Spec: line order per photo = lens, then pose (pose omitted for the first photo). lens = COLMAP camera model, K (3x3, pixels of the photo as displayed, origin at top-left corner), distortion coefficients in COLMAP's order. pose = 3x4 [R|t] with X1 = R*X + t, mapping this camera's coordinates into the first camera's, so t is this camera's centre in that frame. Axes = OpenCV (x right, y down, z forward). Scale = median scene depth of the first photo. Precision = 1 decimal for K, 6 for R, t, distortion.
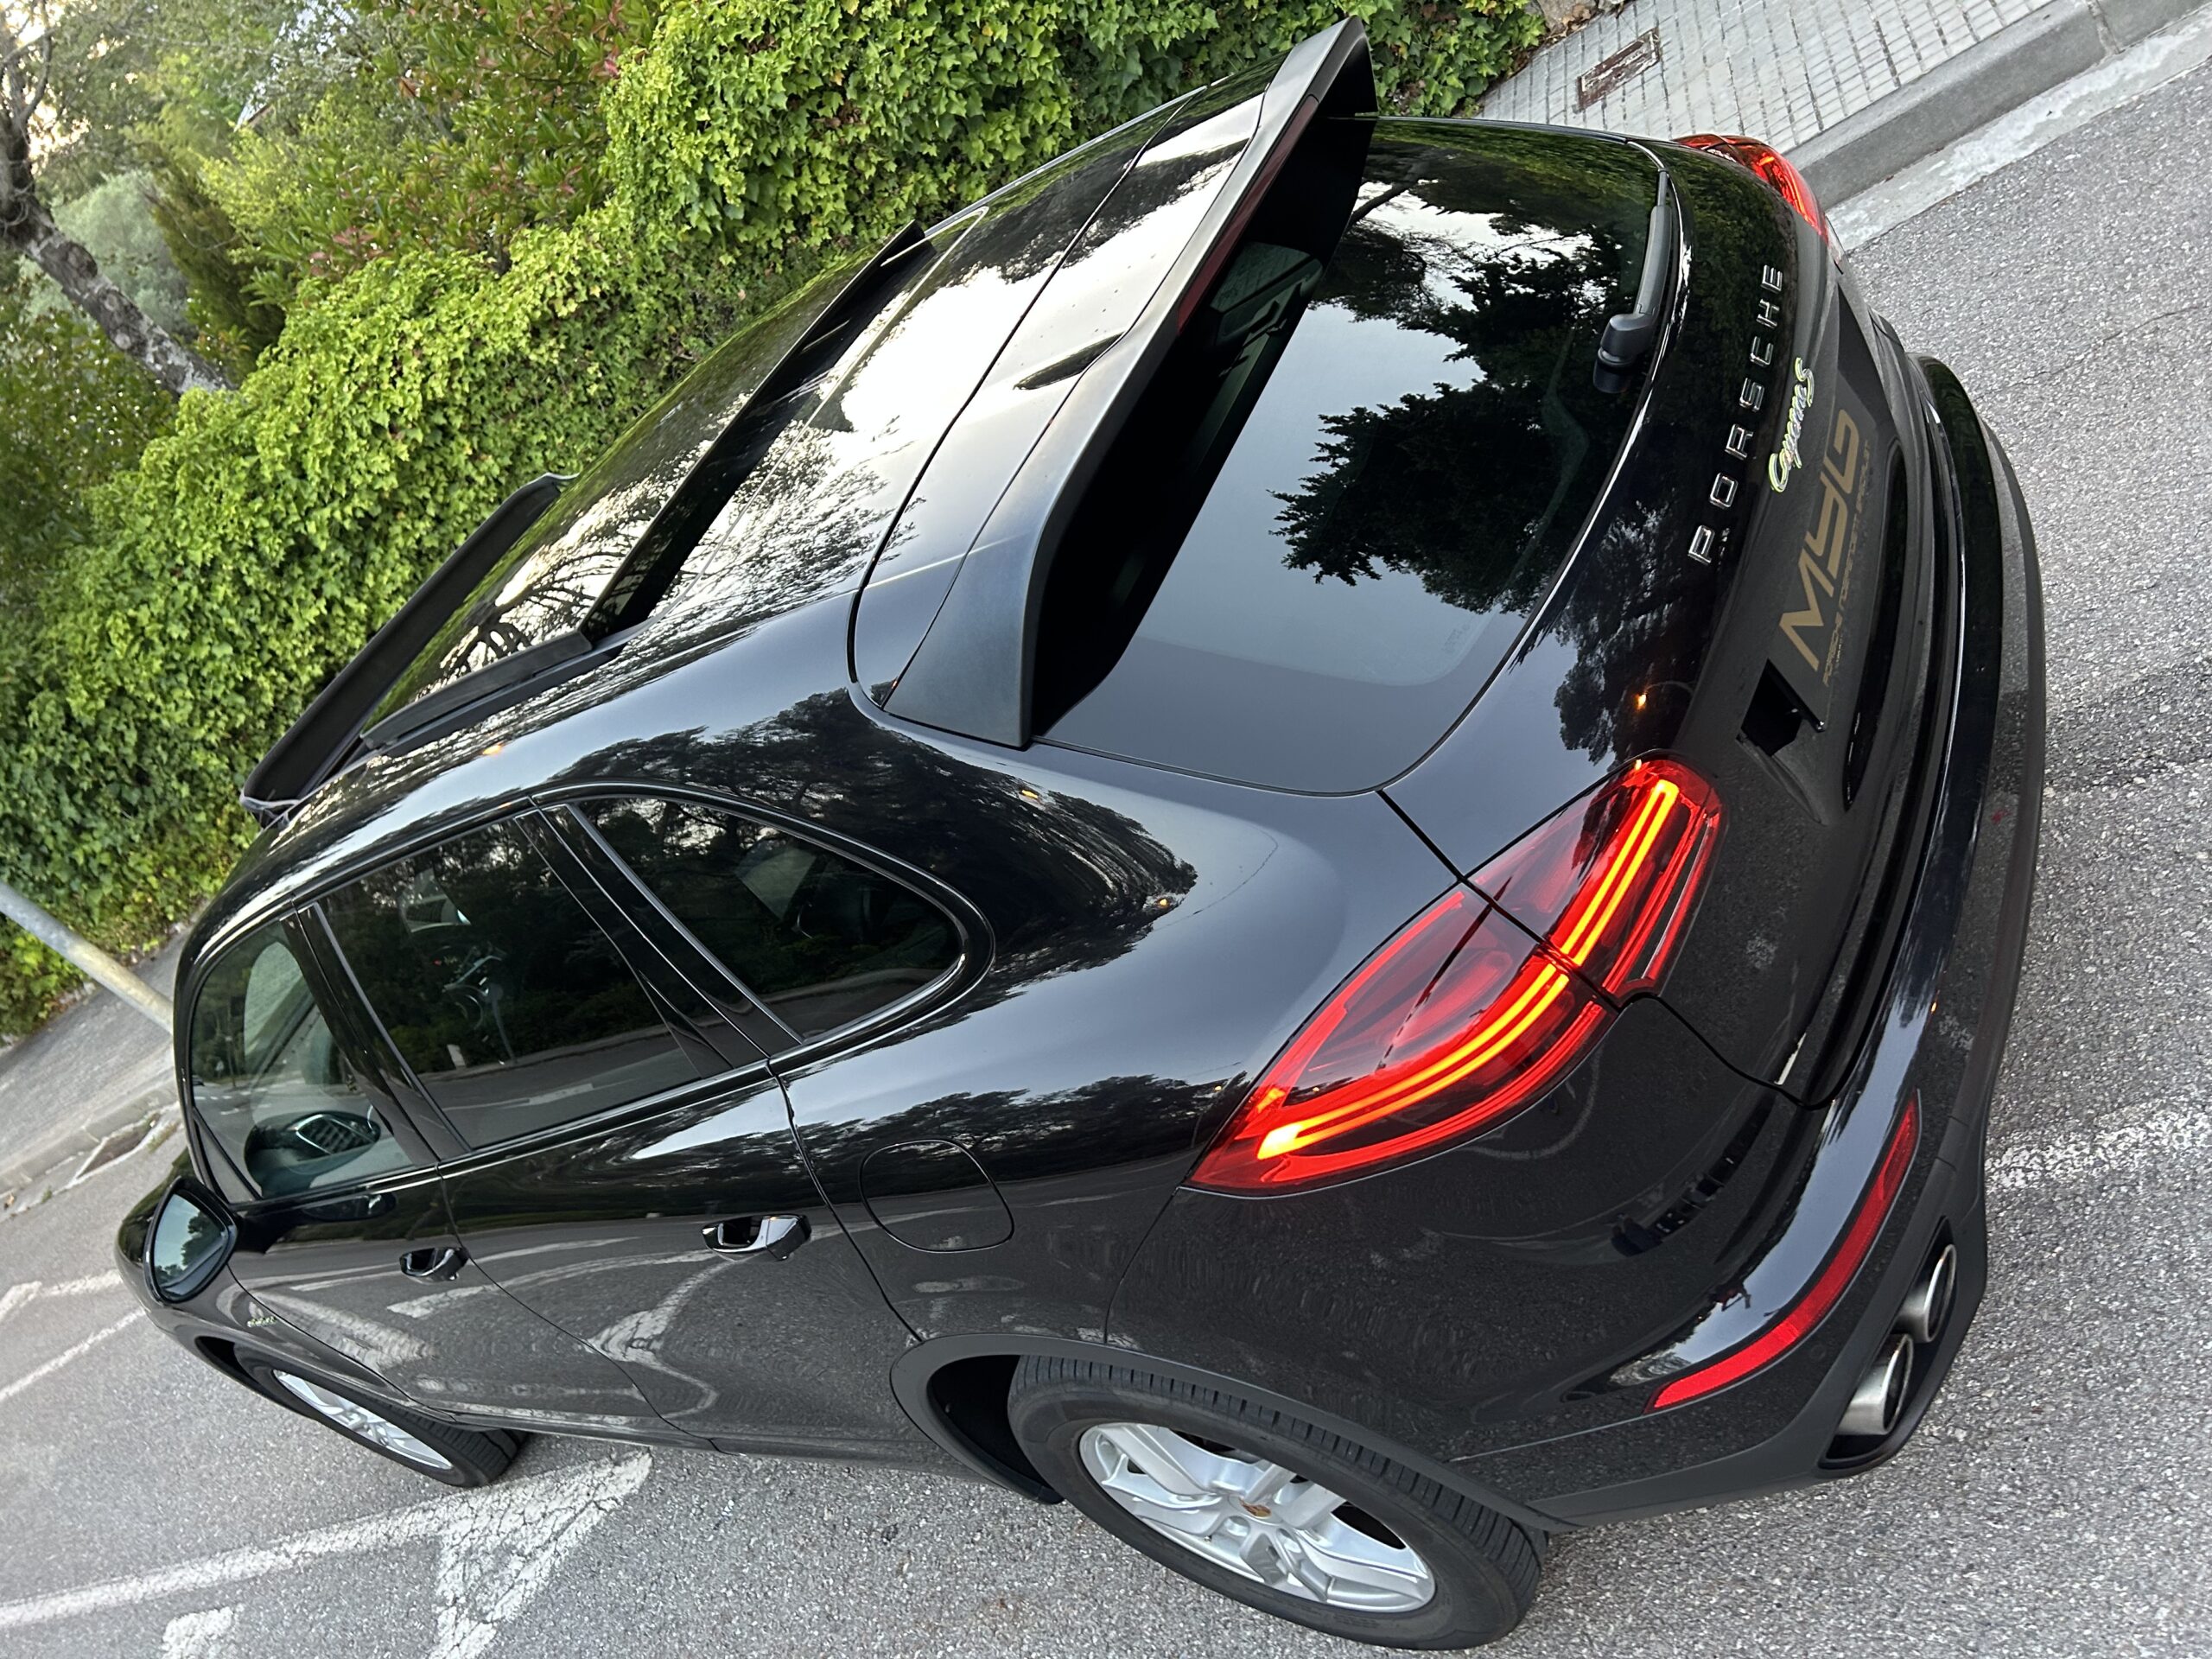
lens RADIAL K [[1706.8, 0, 1106.0], [0, 1706.8, 829.5], [0, 0, 1]] dist [0.086615, -0.107588]
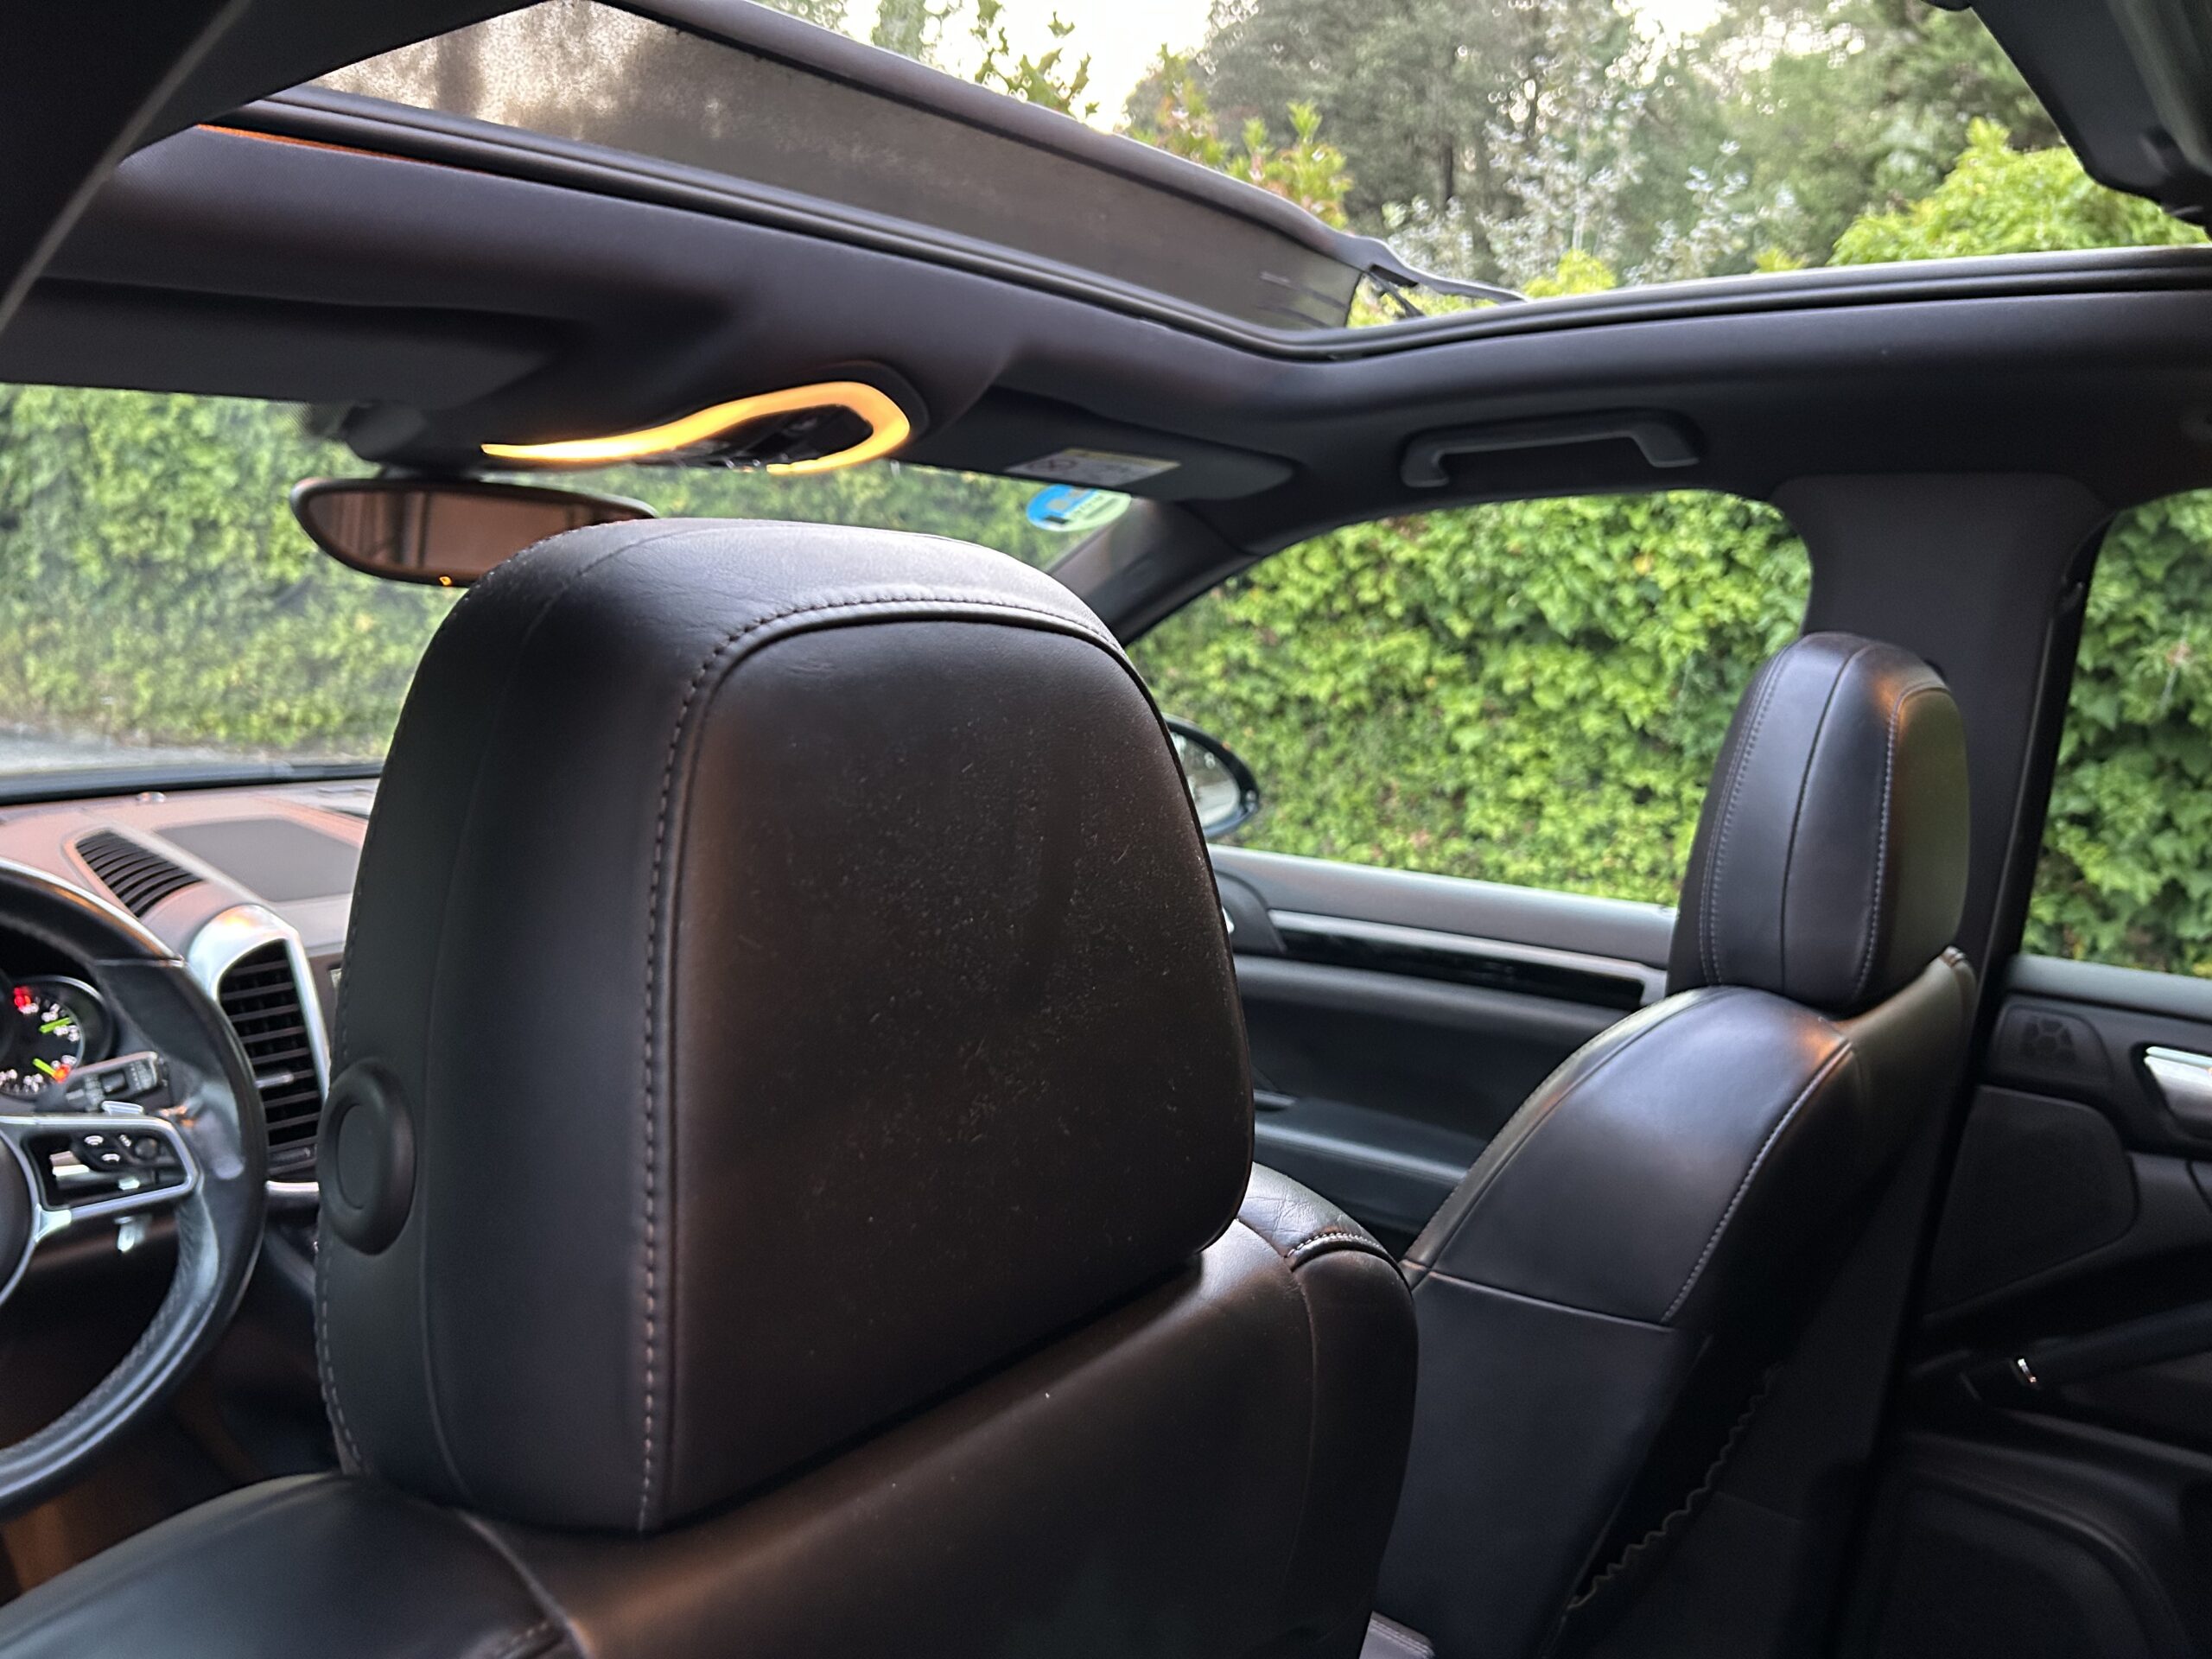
lens RADIAL K [[1706.8, 0, 1106.0], [0, 1706.8, 829.5], [0, 0, 1]] dist [0.086615, -0.107588]
pose [[0.741475, 0.670183, -0.032722, -0.094335], [-0.638395, 0.689613, -0.341887, 0.017683], [-0.206561, 0.274390, 0.939171, 0.249594]]
